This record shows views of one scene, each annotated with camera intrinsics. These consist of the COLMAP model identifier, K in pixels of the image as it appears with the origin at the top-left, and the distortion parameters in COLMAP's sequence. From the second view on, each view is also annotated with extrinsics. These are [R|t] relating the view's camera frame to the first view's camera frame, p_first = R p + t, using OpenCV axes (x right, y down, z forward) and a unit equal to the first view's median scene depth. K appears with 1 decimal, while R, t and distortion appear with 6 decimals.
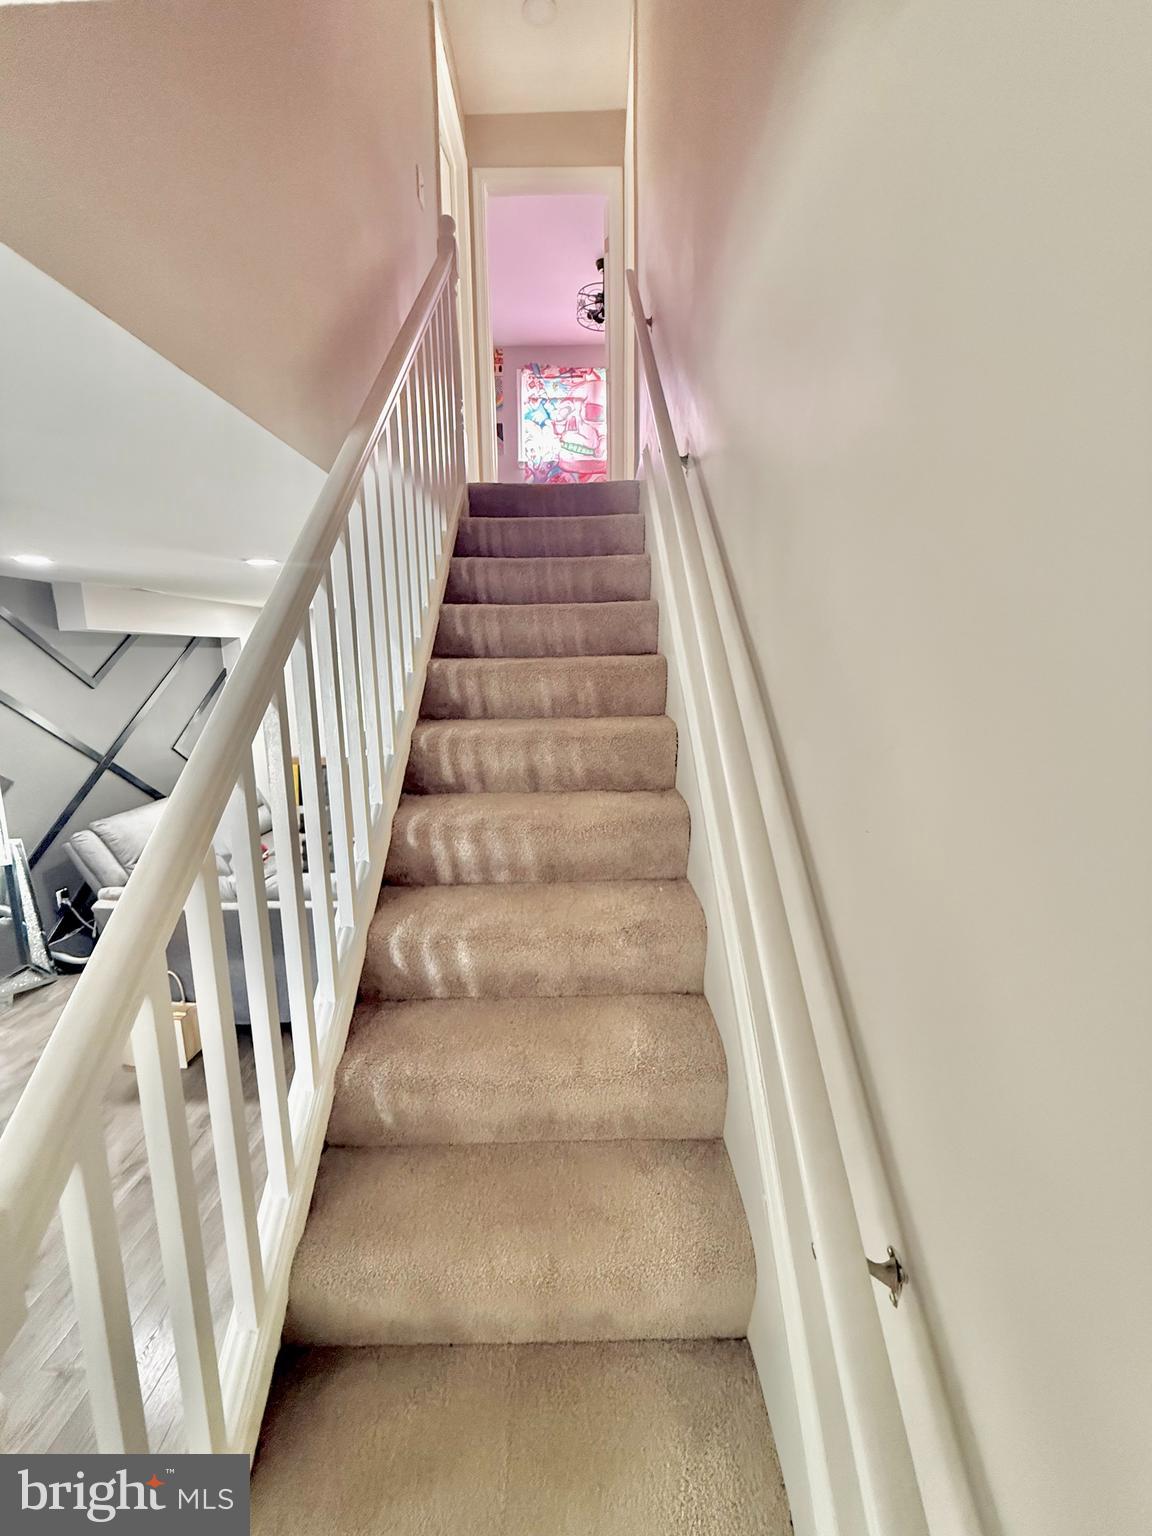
lens RADIAL K [[616.7, 0, 579.8], [0, 616.7, 761.7], [0, 0, 1]] dist [0.003325, -0.000199]
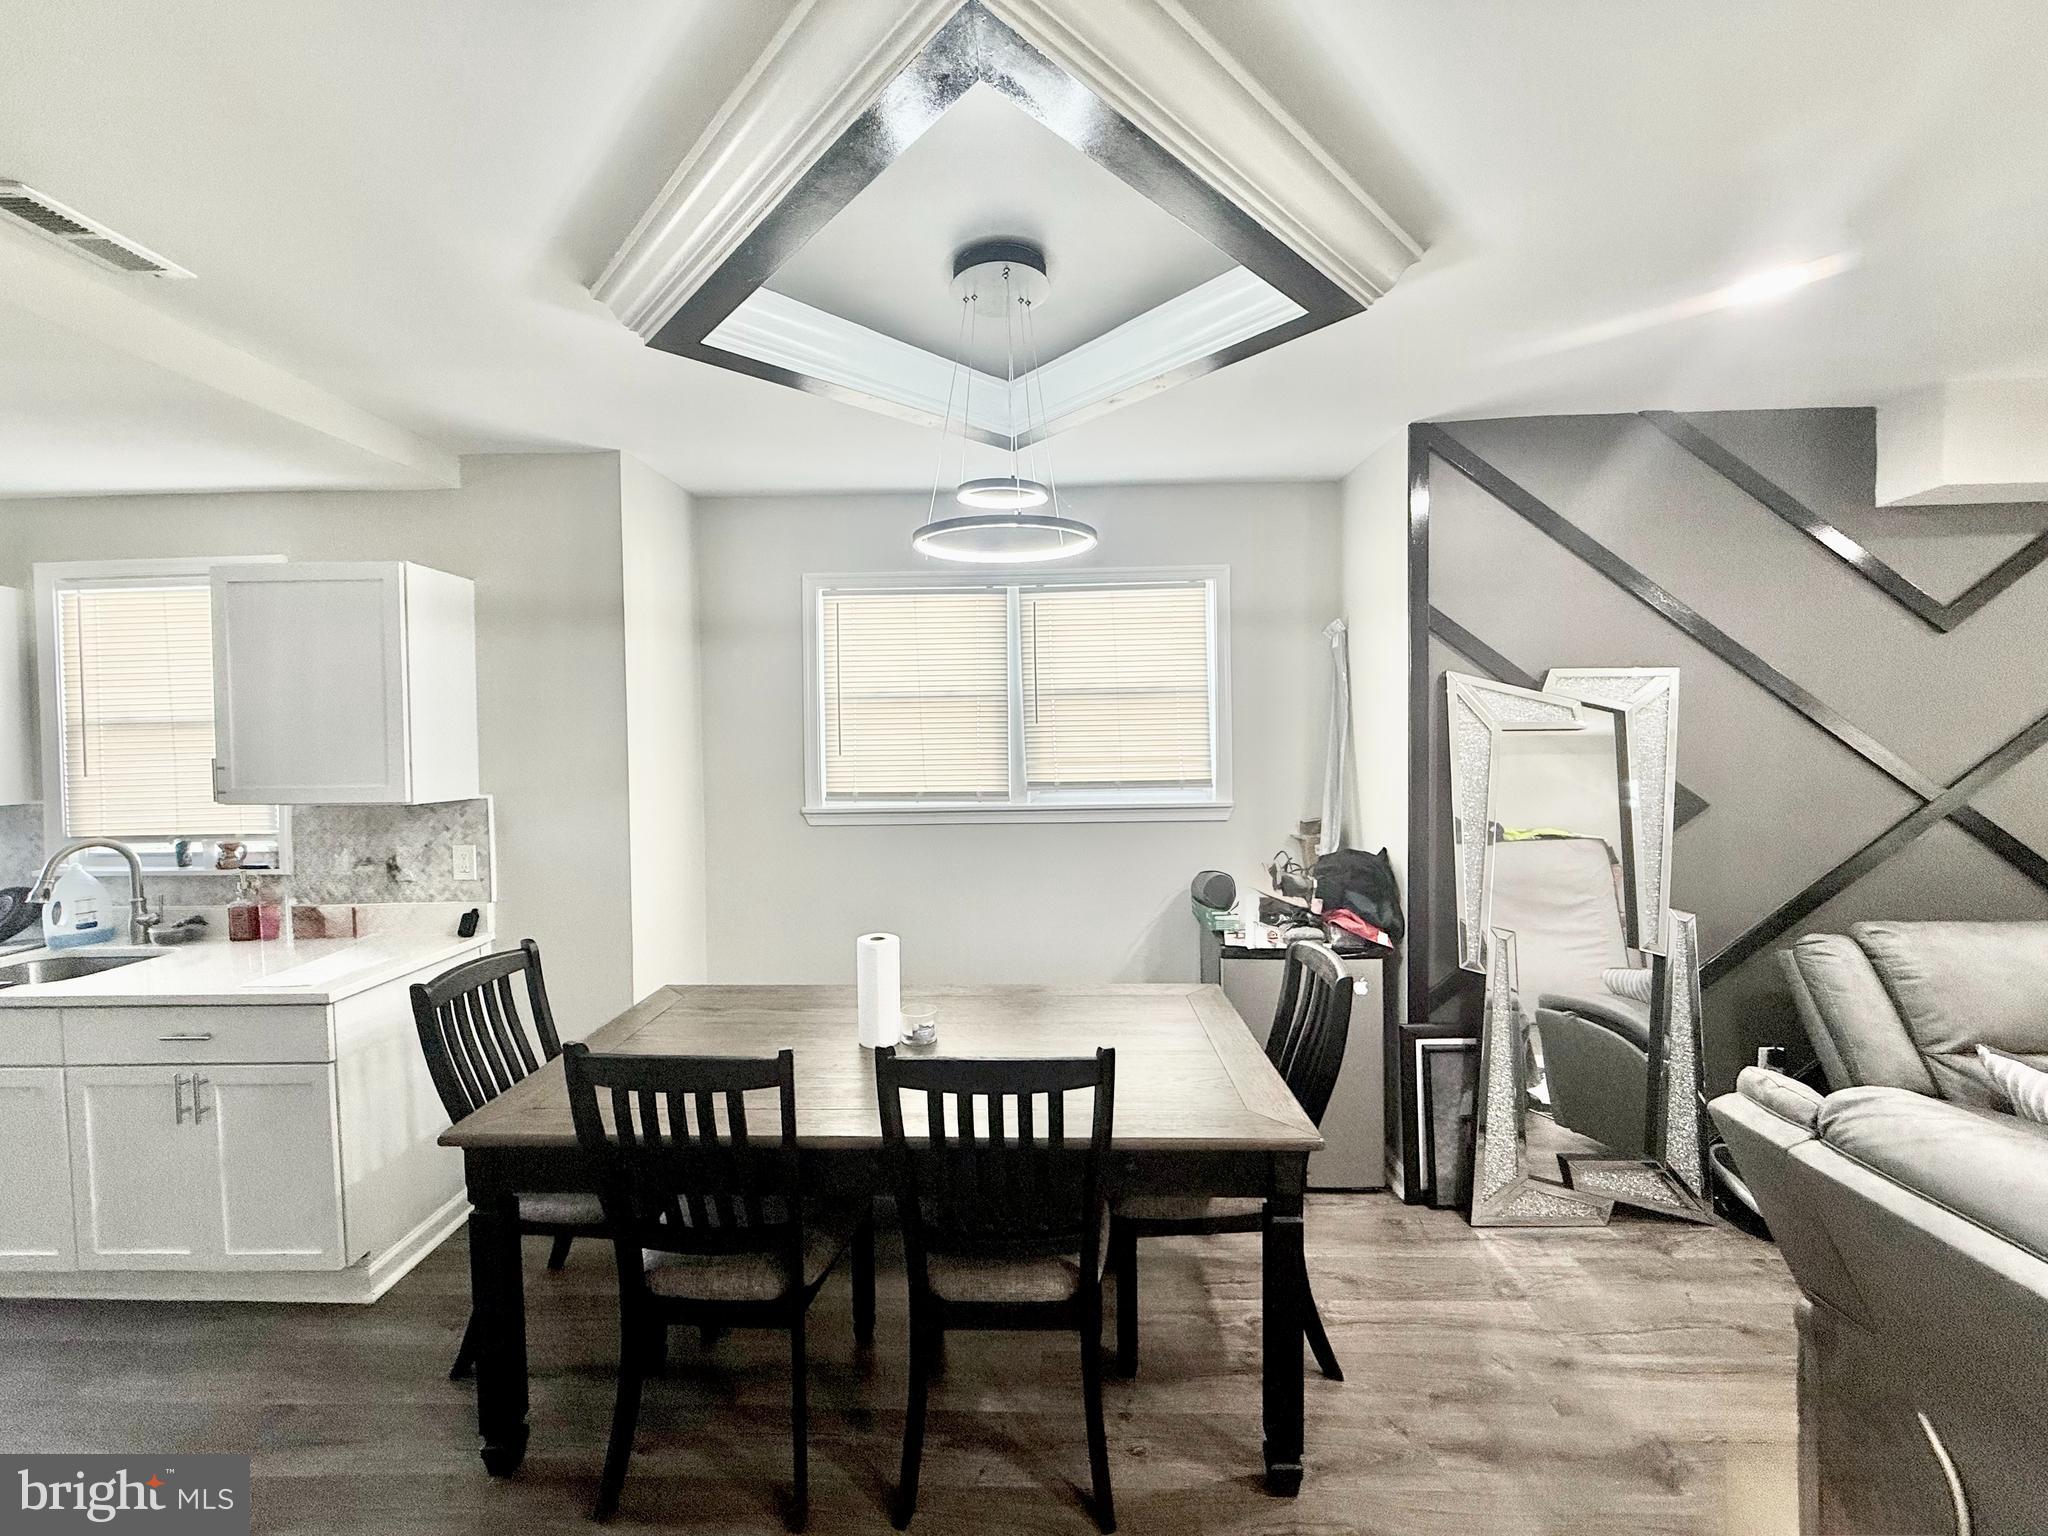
lens RADIAL K [[822.3, 0, 1015.6], [0, 822.3, 762.9], [0, 0, 1]] dist [0.003325, -0.000199]
pose [[-0.014303, 0.044481, -0.998908, -0.210524], [-0.146111, 0.988194, 0.046096, 0.048668], [0.989165, 0.146611, -0.007635, 0.409948]]
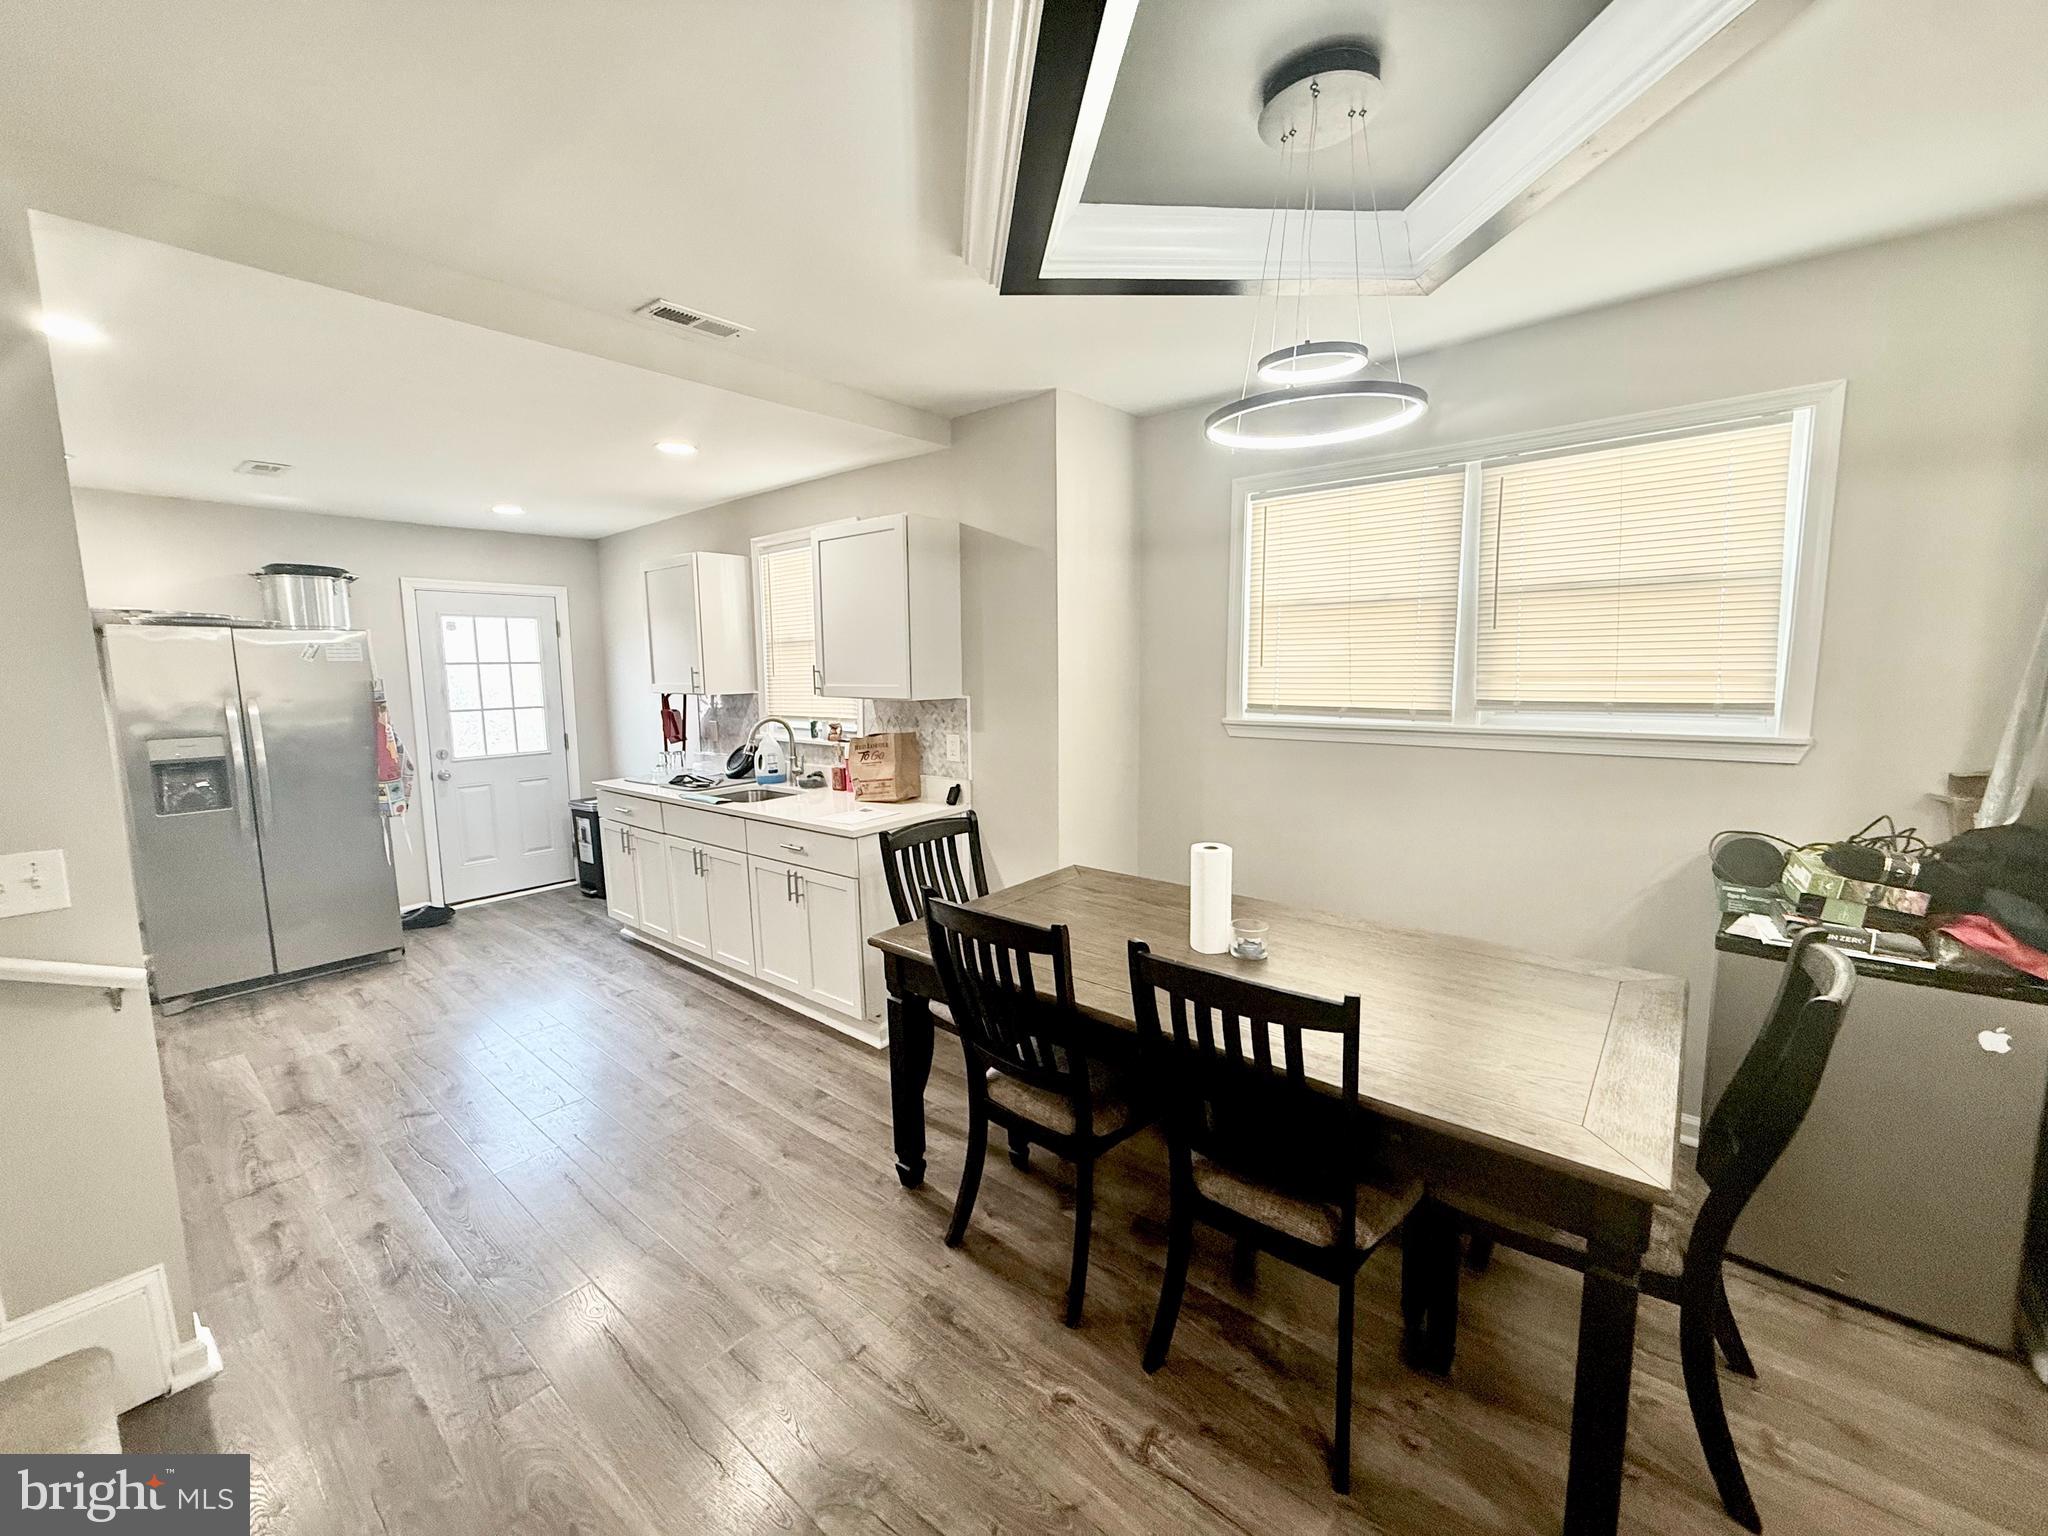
lens RADIAL K [[822.3, 0, 1014.1], [0, 822.3, 763.1], [0, 0, 1]] dist [0.003325, -0.000199]
pose [[-0.629895, 0.119401, -0.767448, -0.247786], [-0.100910, 0.967156, 0.233295, 0.034017], [0.770097, 0.224394, -0.597158, 0.535803]]
